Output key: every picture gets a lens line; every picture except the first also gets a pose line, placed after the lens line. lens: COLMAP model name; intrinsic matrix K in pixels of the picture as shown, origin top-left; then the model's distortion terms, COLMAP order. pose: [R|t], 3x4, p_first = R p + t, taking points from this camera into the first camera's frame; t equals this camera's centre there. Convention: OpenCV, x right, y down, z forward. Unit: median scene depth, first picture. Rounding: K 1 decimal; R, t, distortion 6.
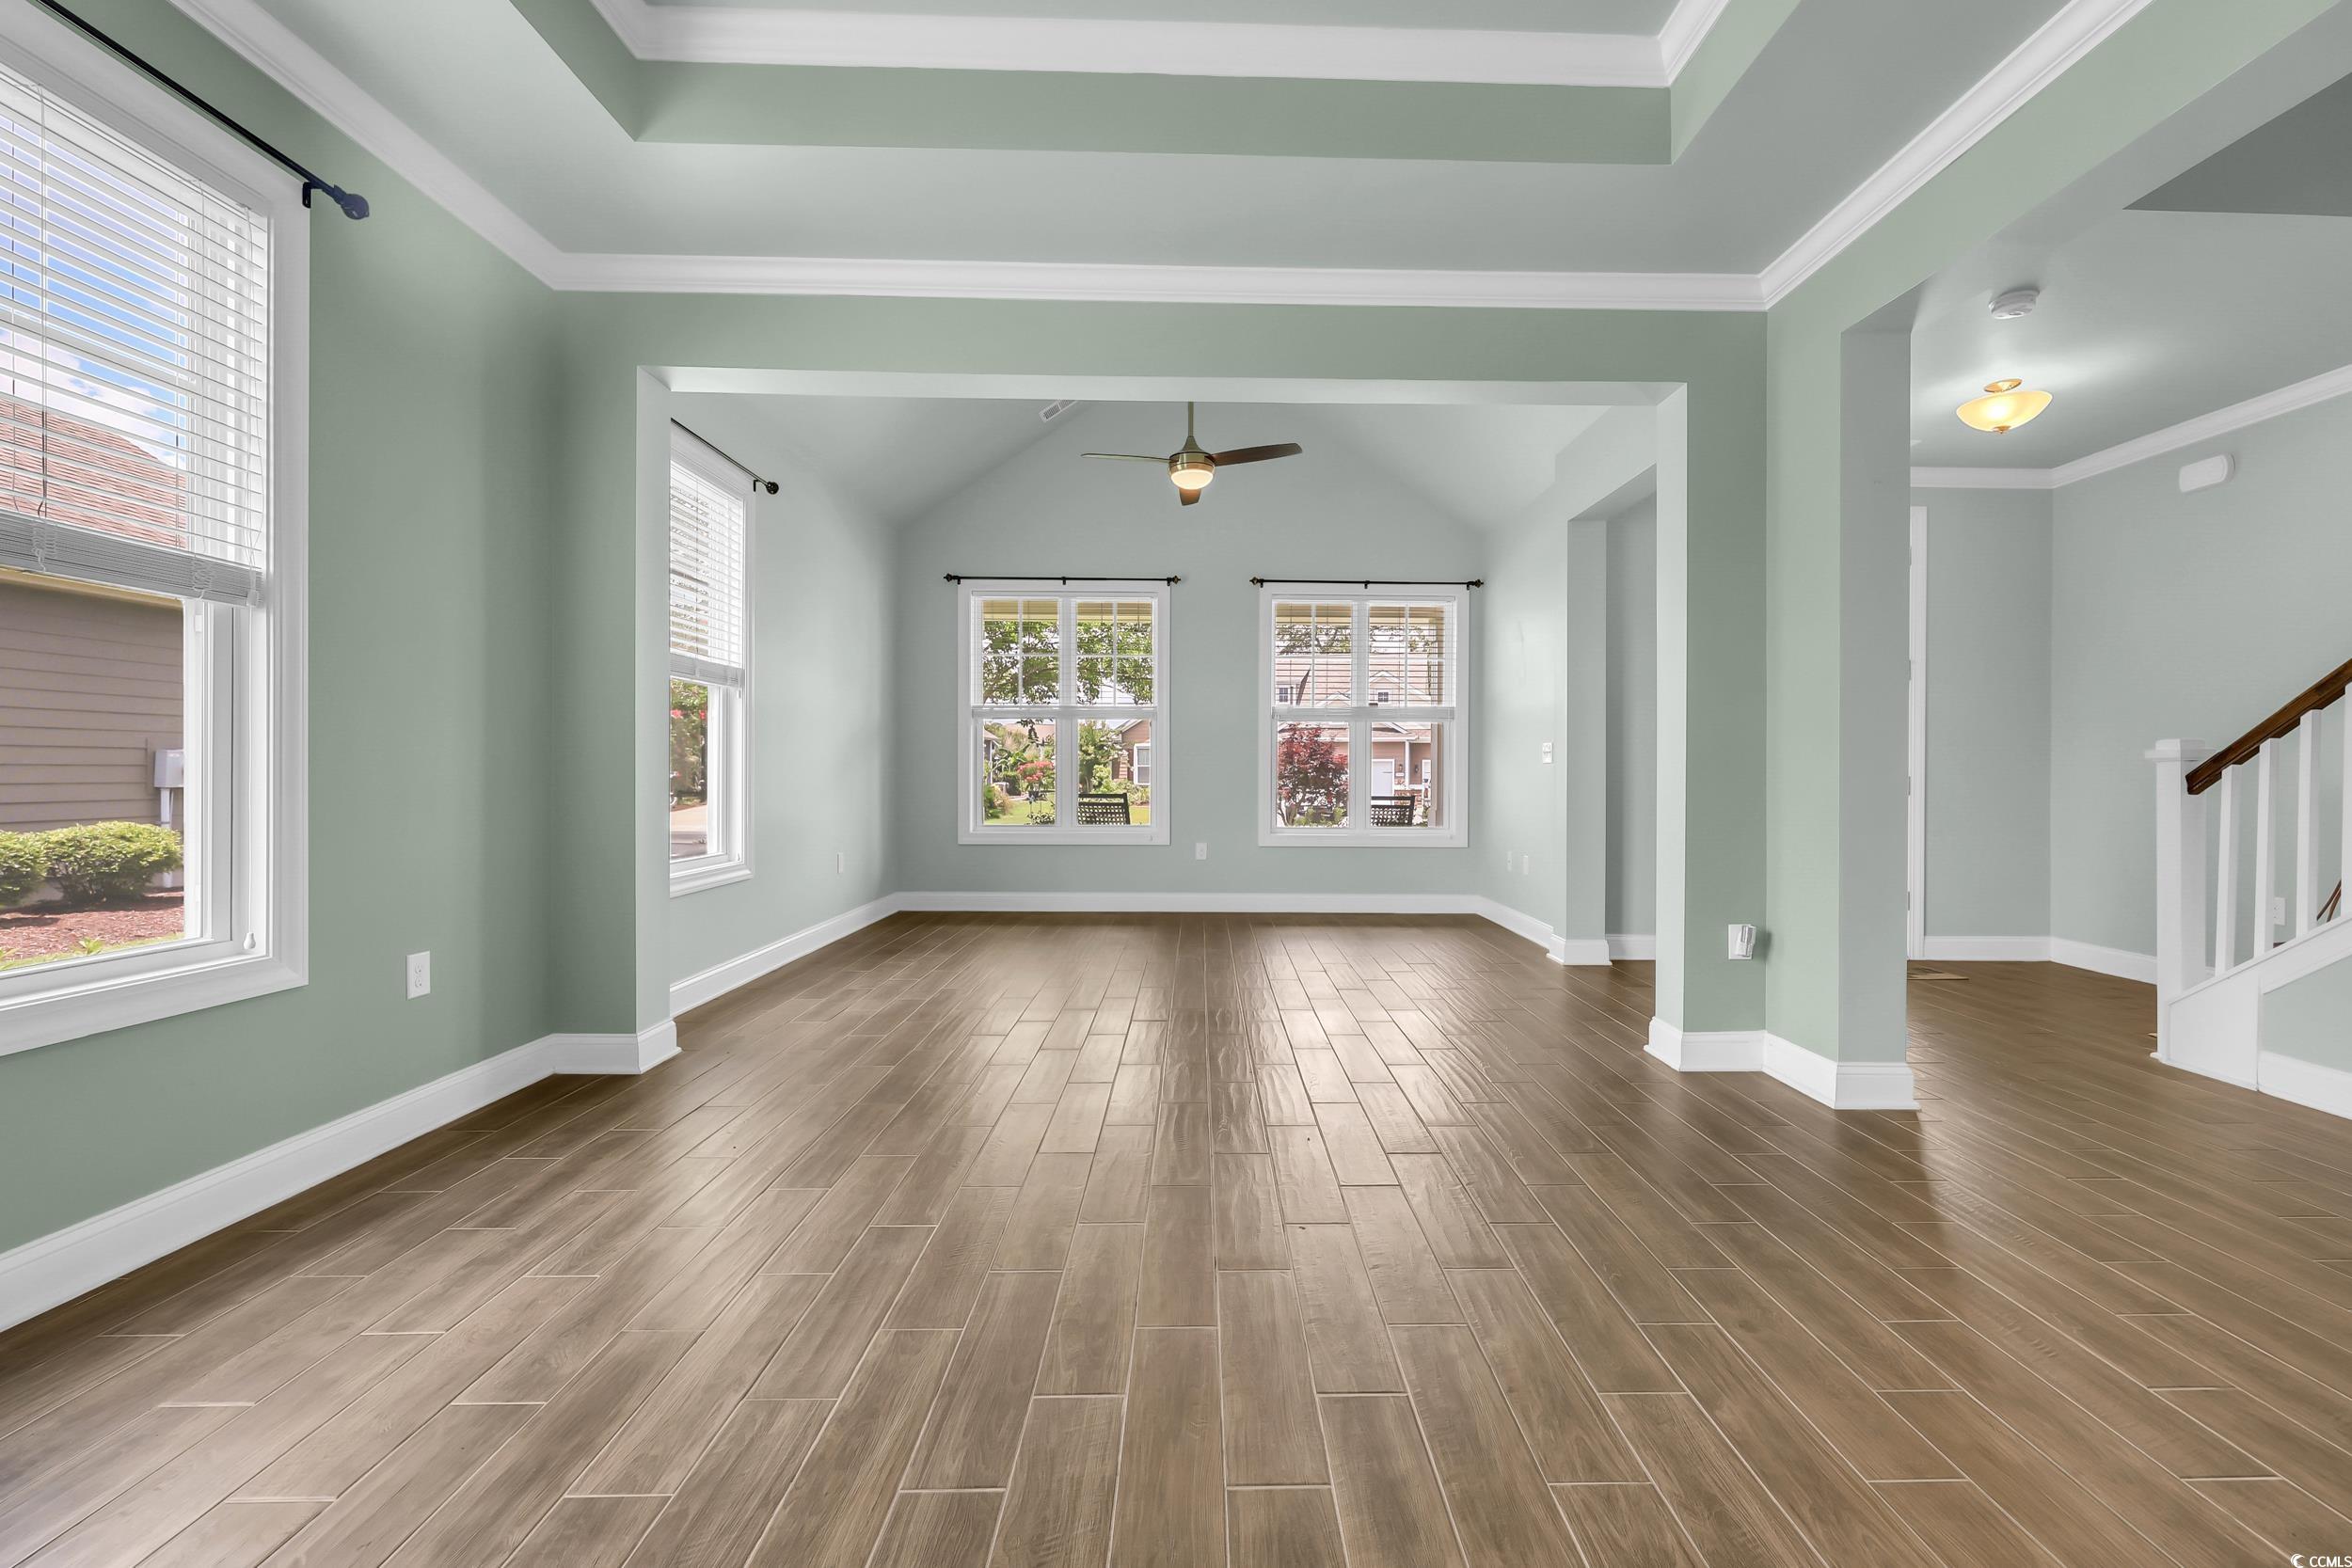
lens RADIAL K [[964.4, 0, 1218.4], [0, 964.4, 779.4], [0, 0, 1]] dist [-0.001558, 0.000175]
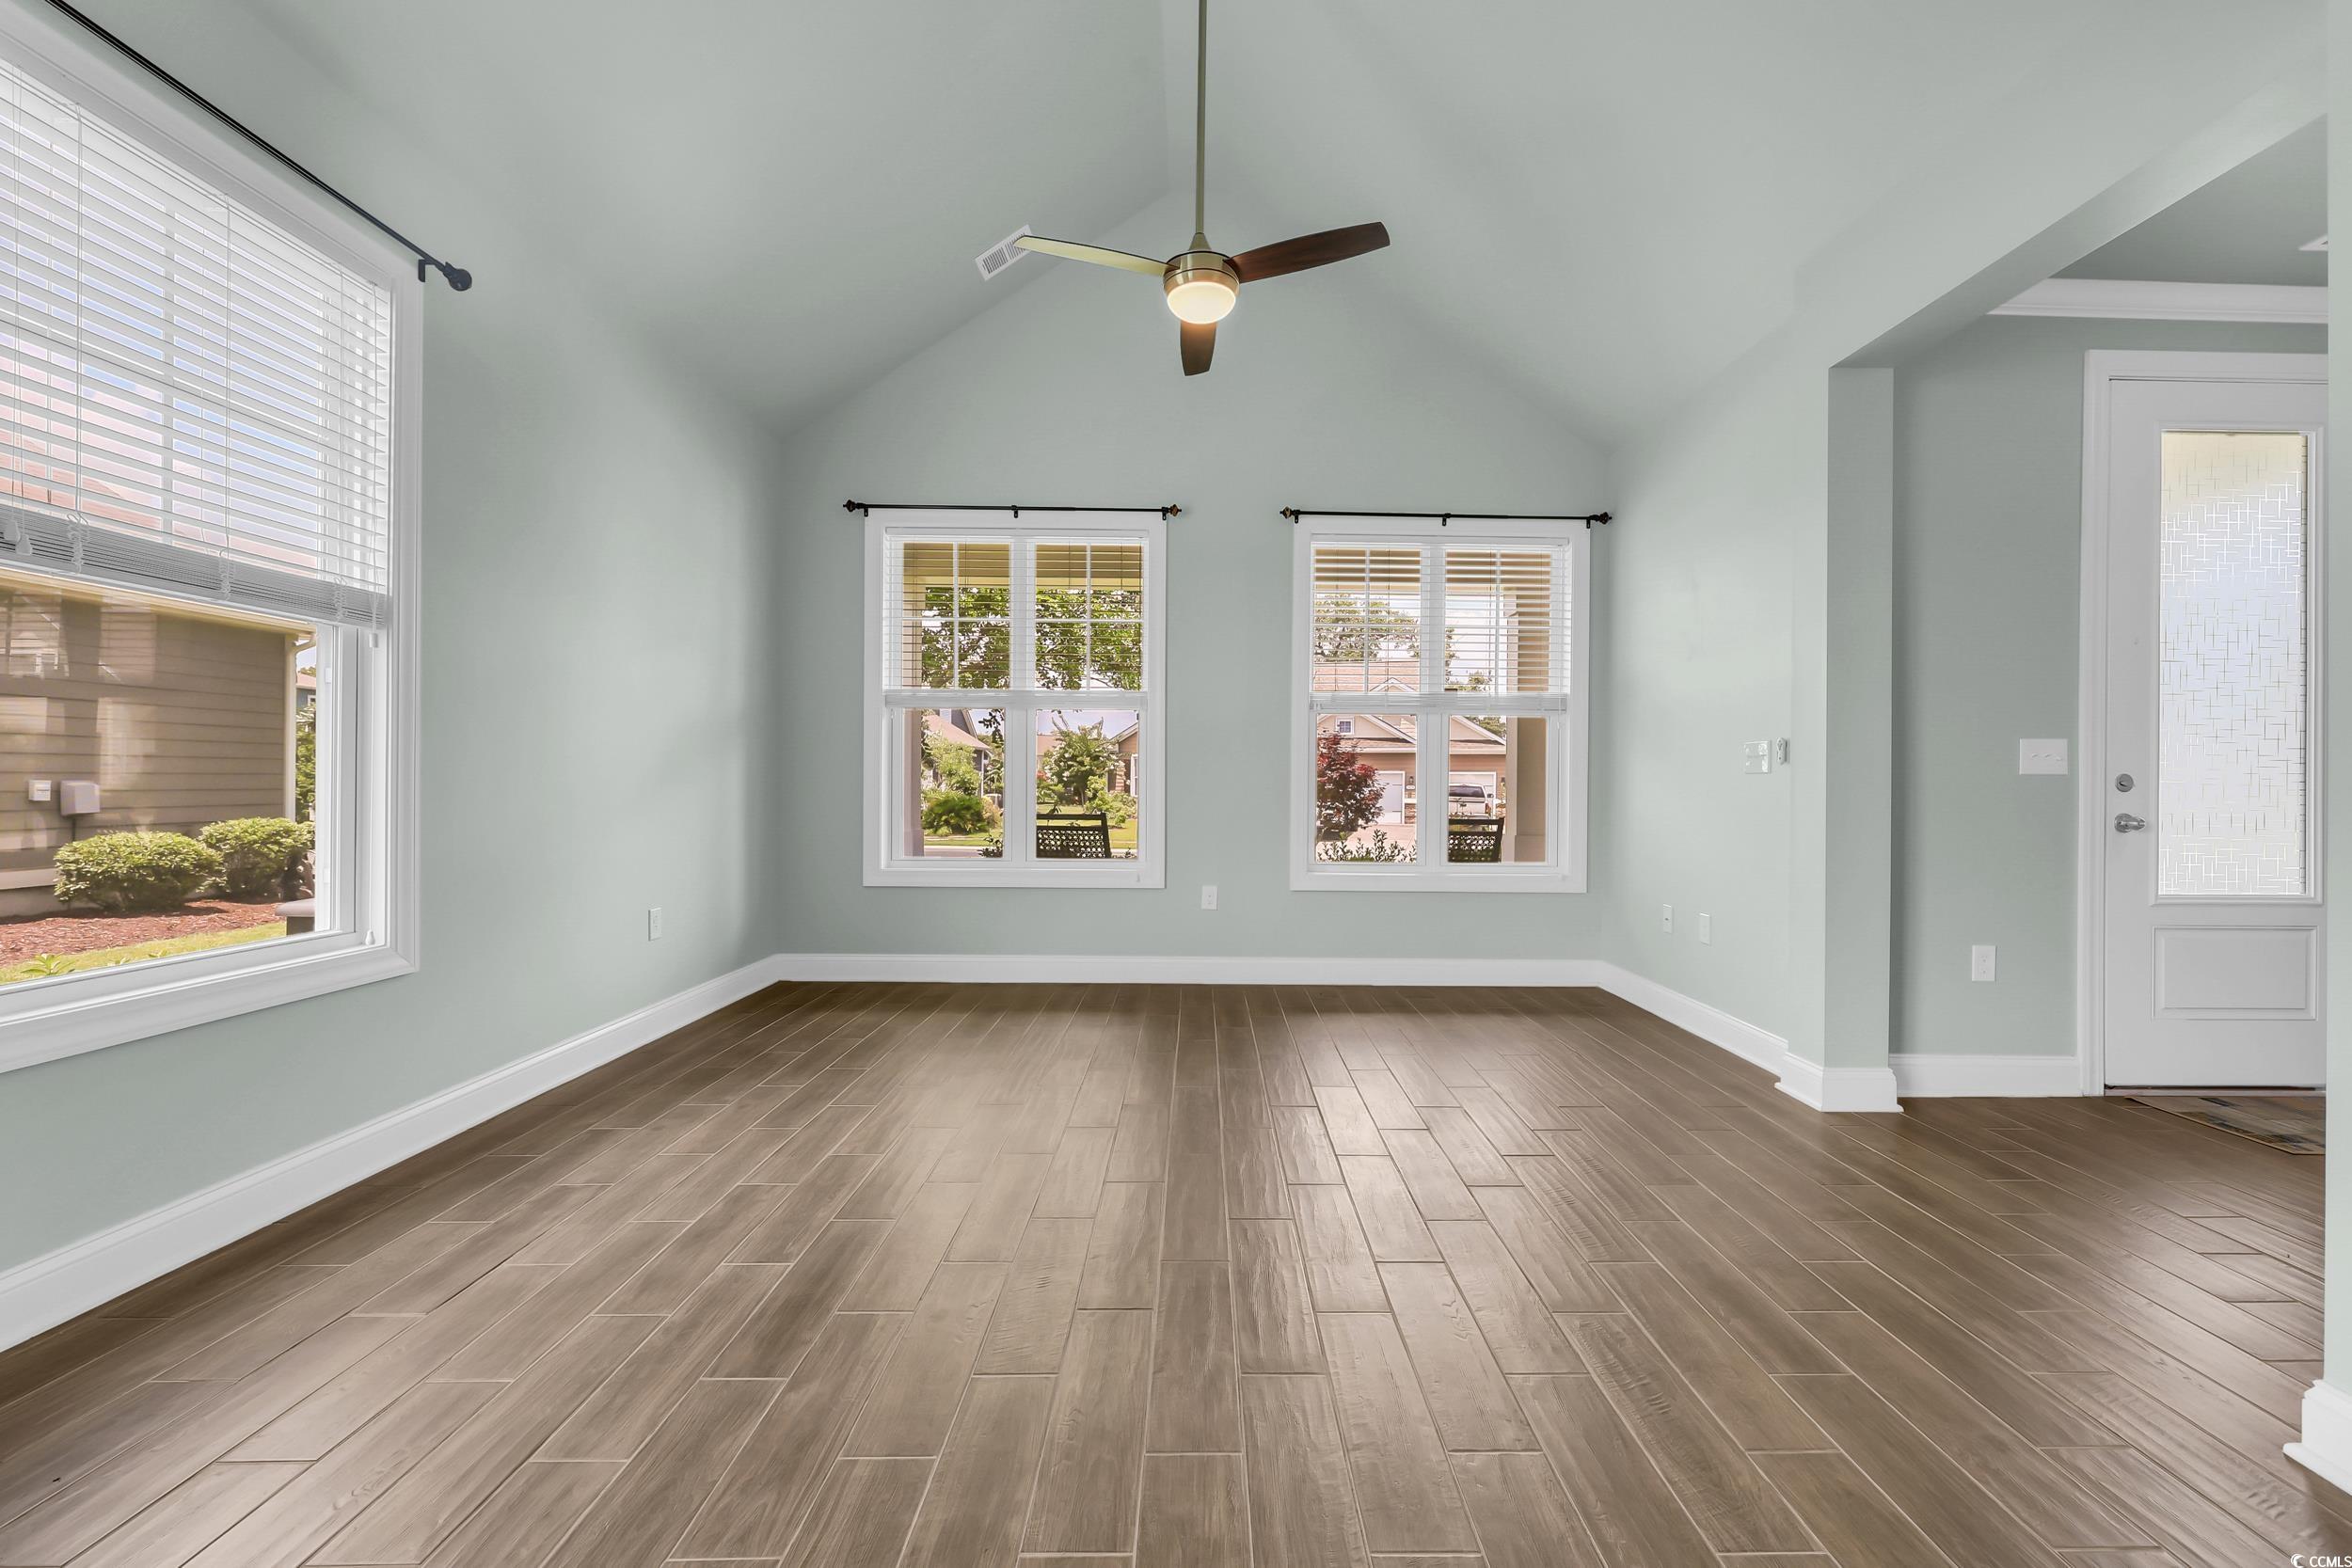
lens RADIAL K [[964.4, 0, 1218.4], [0, 964.4, 779.4], [0, 0, 1]] dist [-0.001558, 0.000175]
pose [[0.999993, 0.003565, 0.001011, -0.012143], [-0.003553, 0.999917, -0.012406, -0.003021], [-0.001056, 0.012402, 0.999923, 0.299141]]
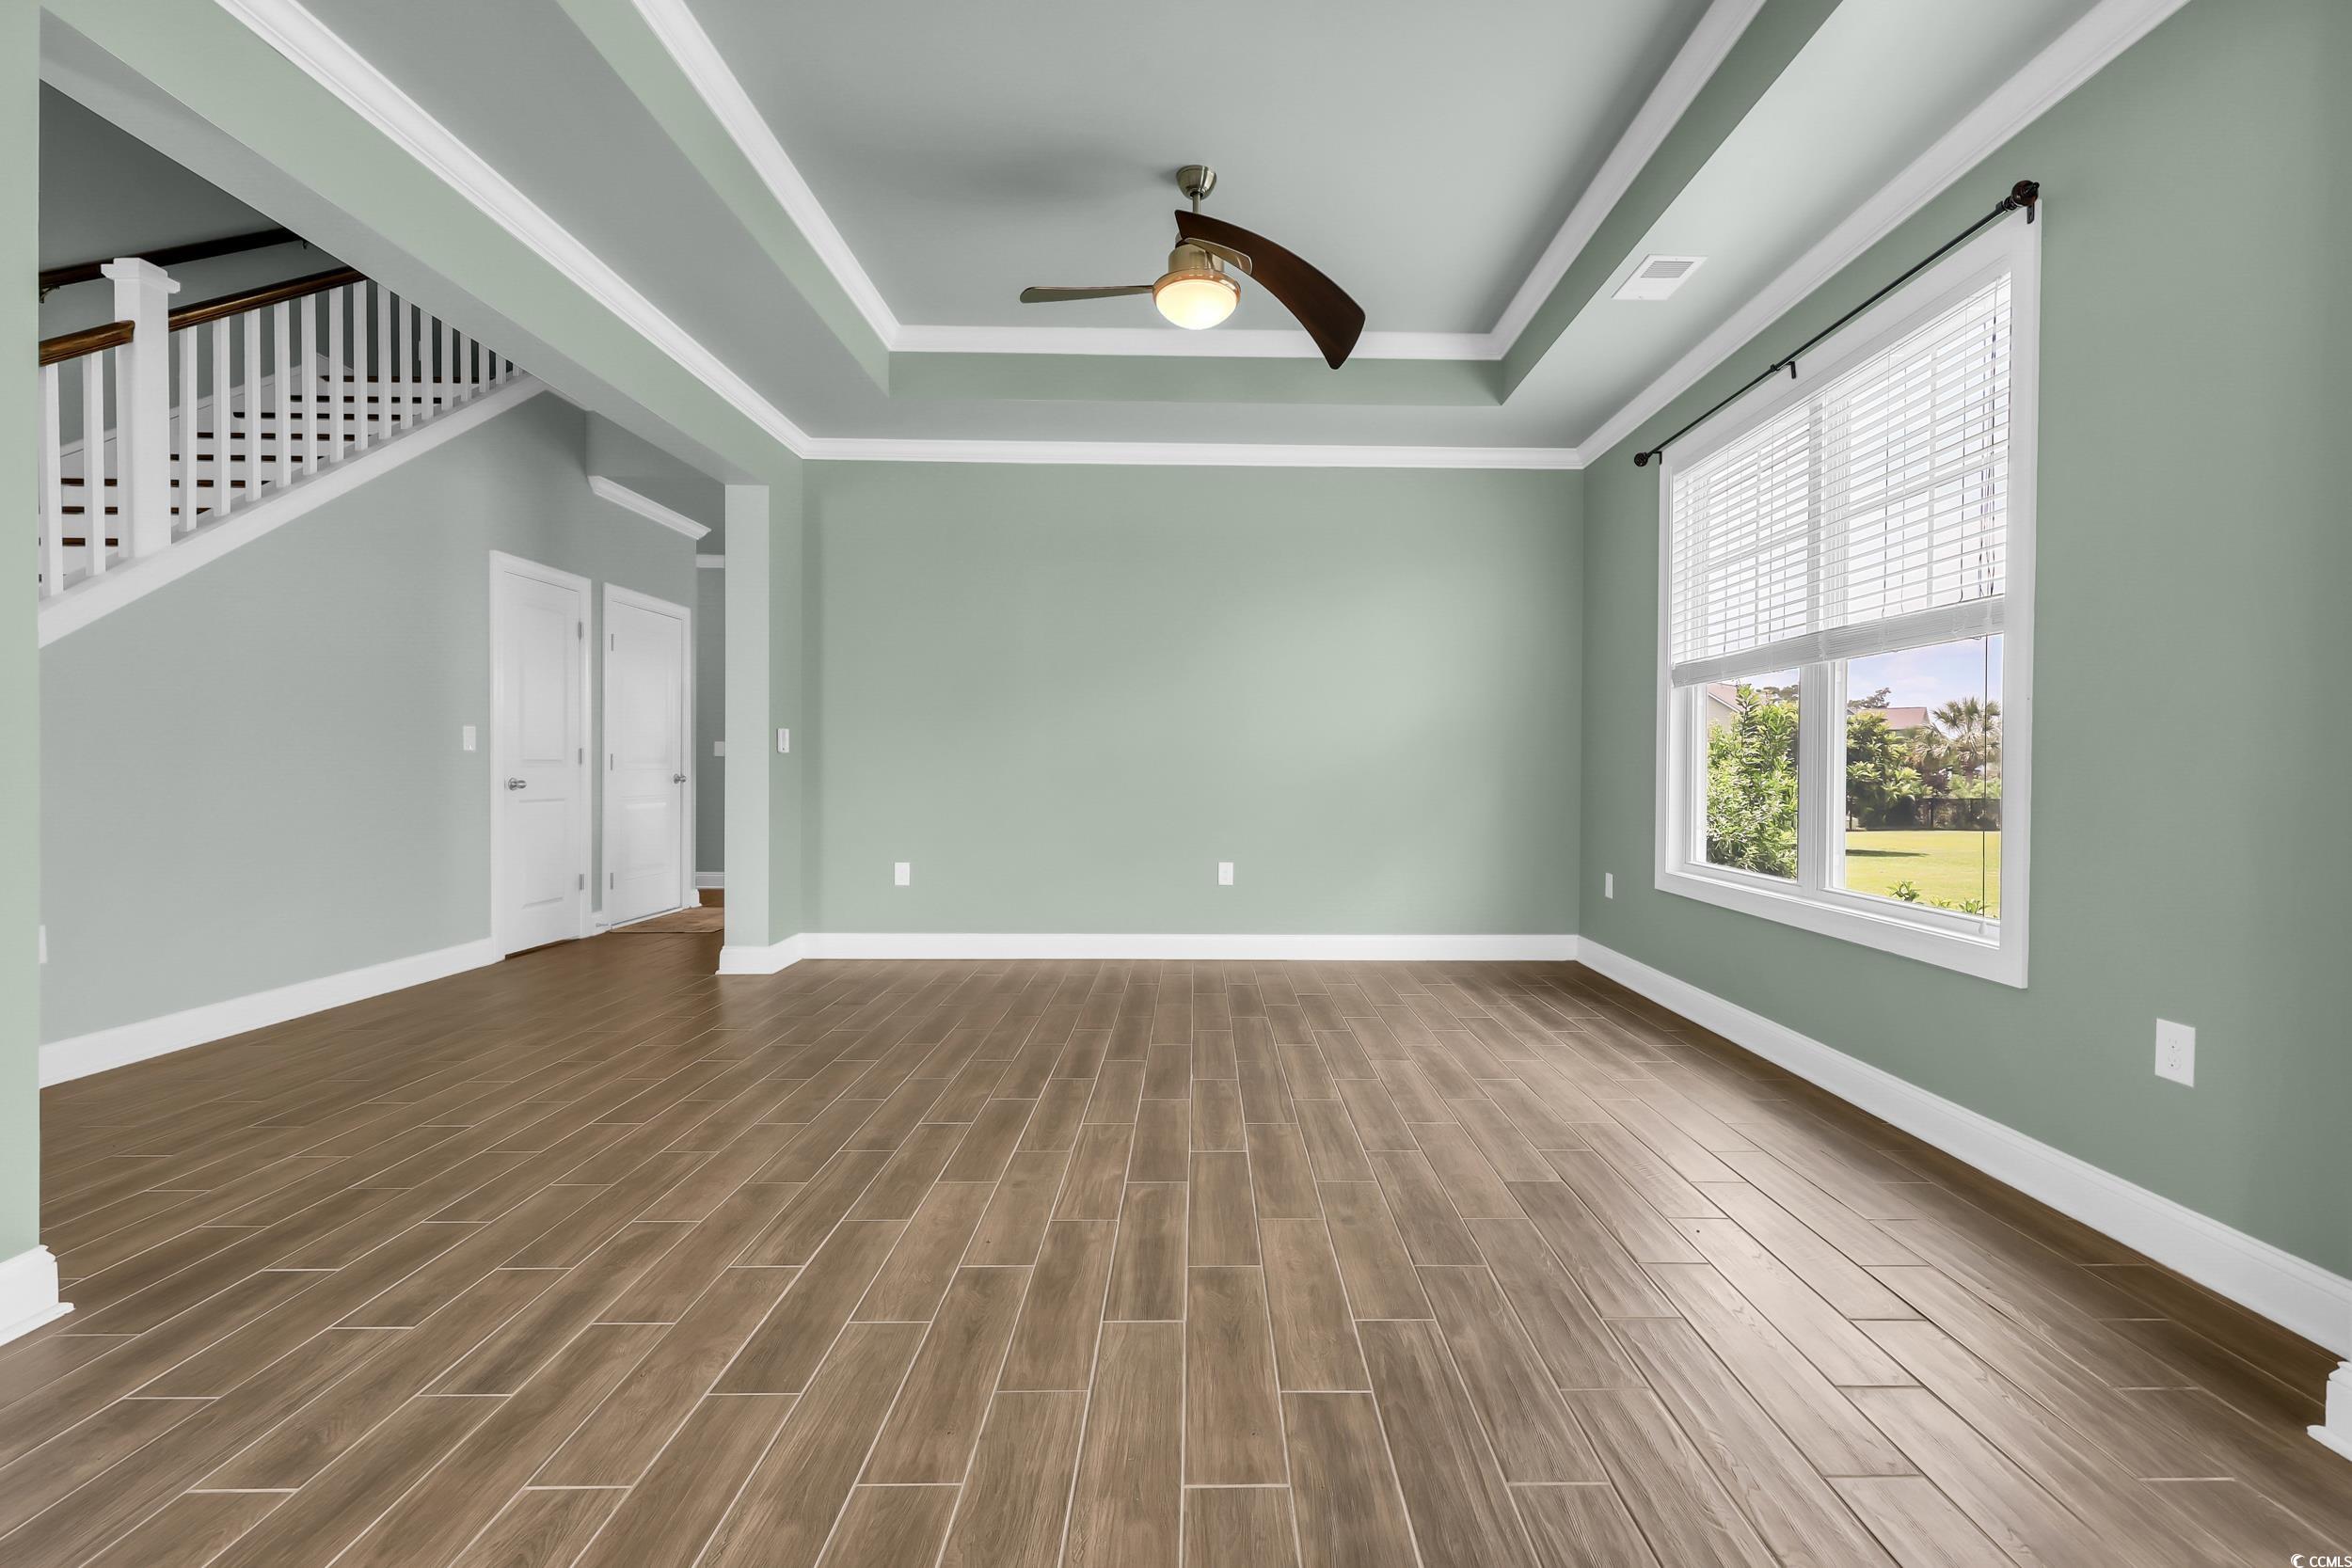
lens RADIAL K [[964.4, 0, 1218.4], [0, 964.4, 779.4], [0, 0, 1]] dist [-0.001558, 0.000175]
pose [[-0.999906, -0.012758, 0.004933, -0.042680], [-0.012643, 0.999665, 0.022585, -0.007963], [-0.005220, 0.022521, -0.999733, 0.831788]]
